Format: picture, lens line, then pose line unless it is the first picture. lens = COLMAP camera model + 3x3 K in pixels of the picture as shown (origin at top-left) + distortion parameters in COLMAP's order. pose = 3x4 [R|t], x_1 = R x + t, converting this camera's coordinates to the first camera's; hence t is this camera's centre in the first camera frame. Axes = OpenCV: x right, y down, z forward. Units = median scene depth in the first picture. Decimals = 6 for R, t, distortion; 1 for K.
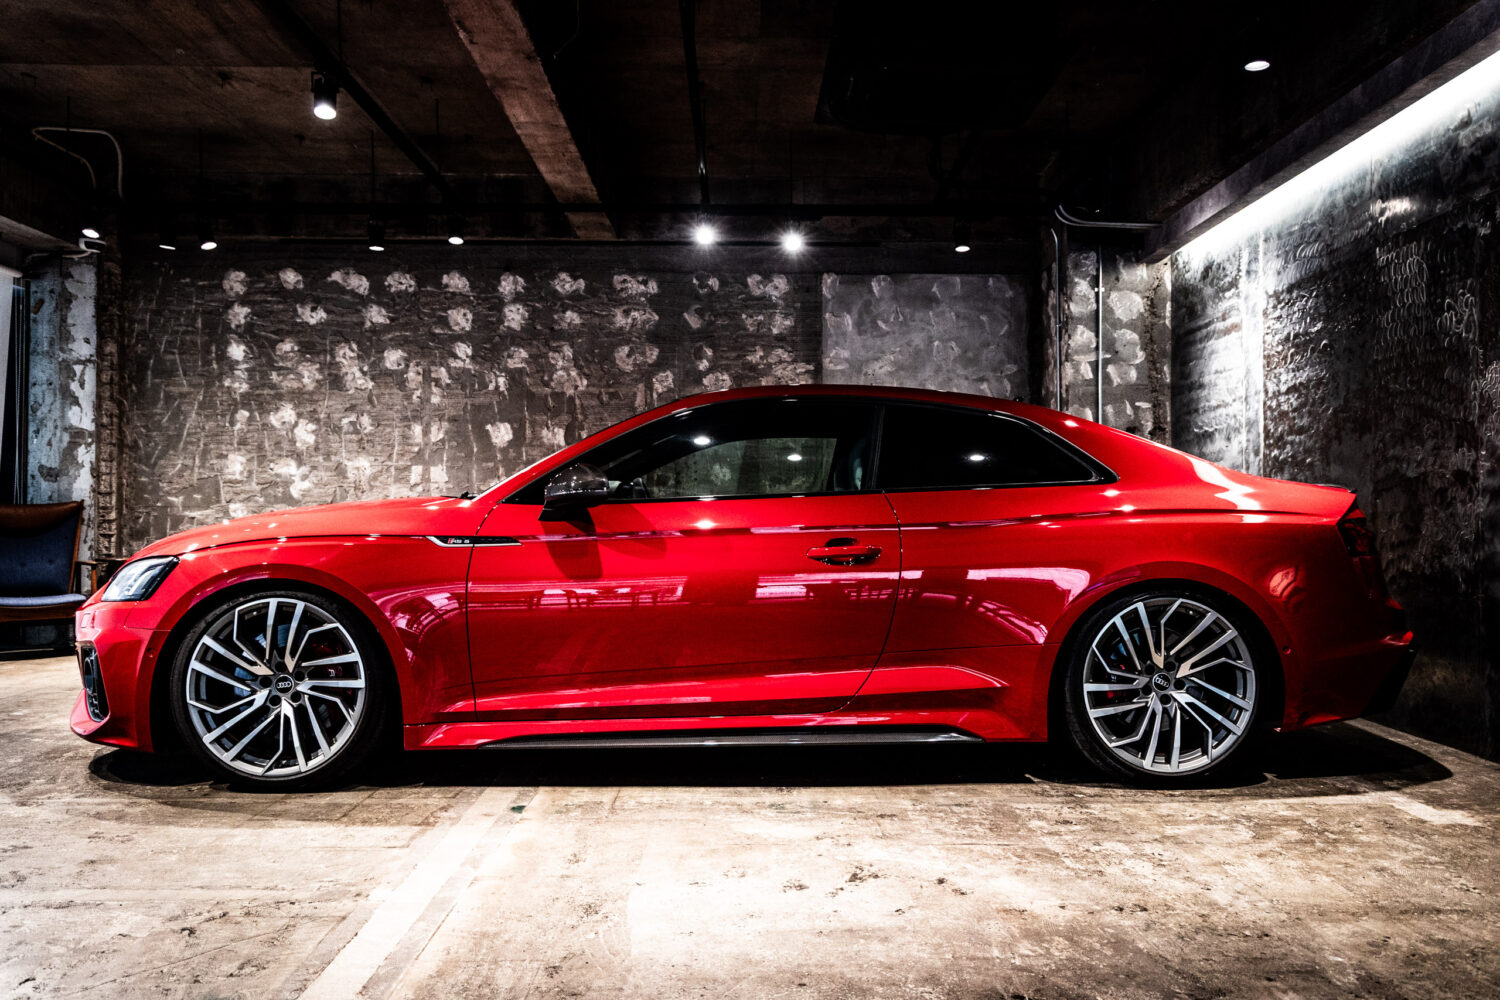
lens RADIAL K [[1116.0, 0, 755.6], [0, 1116.0, 498.8], [0, 0, 1]] dist [0.000653, 0.009457]
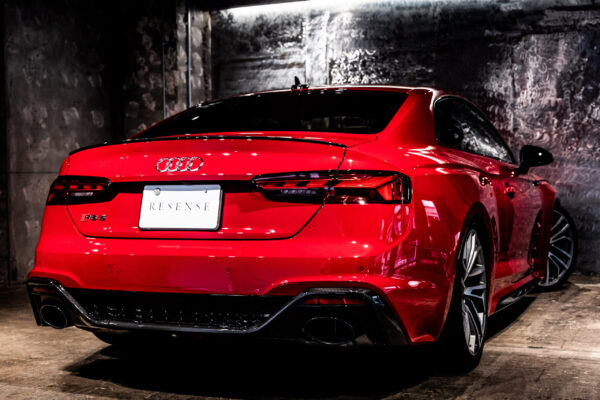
lens RADIAL K [[909.0, 0, 300.8], [0, 909.0, 200.4], [0, 0, 1]] dist [0.003632, 0.012147]
pose [[0.411513, -0.030997, 0.910876, -0.694486], [-0.001064, 0.999404, 0.034490, 0.005969], [-0.911403, -0.015163, 0.411235, 0.335203]]
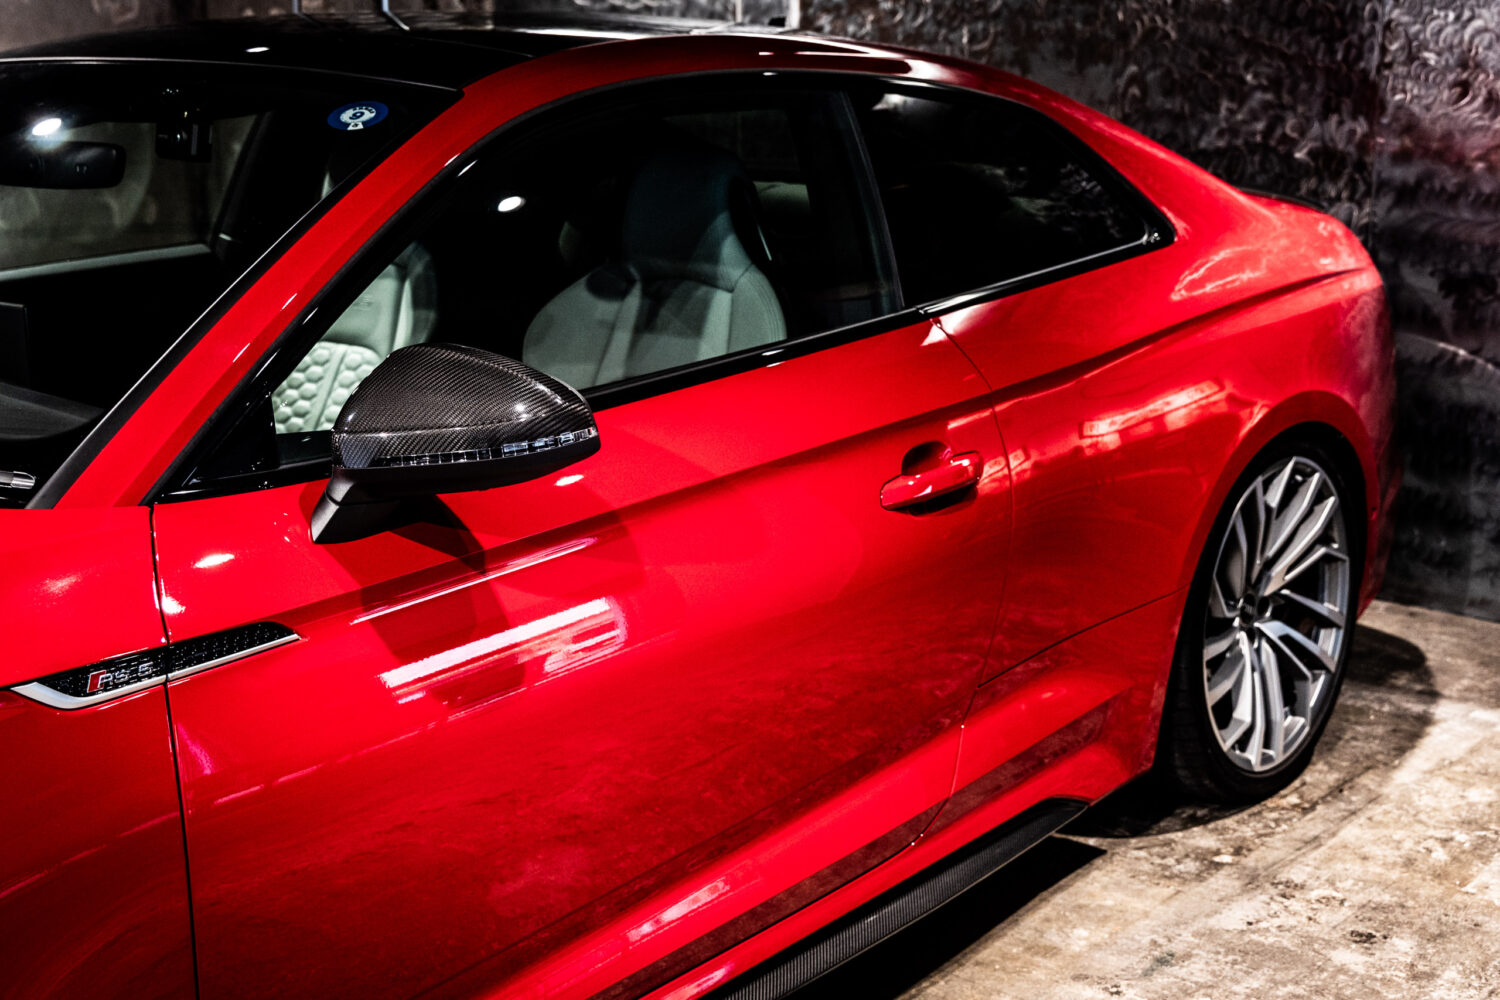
lens RADIAL K [[2068.3, 0, 750.9], [0, 2068.3, 493.1], [0, 0, 1]] dist [0.035518, -0.050258]
pose [[0.659468, -0.175261, 0.731017, -0.252721], [-0.008246, 0.970697, 0.240164, -0.063165], [-0.751687, -0.164409, 0.638699, 0.263449]]
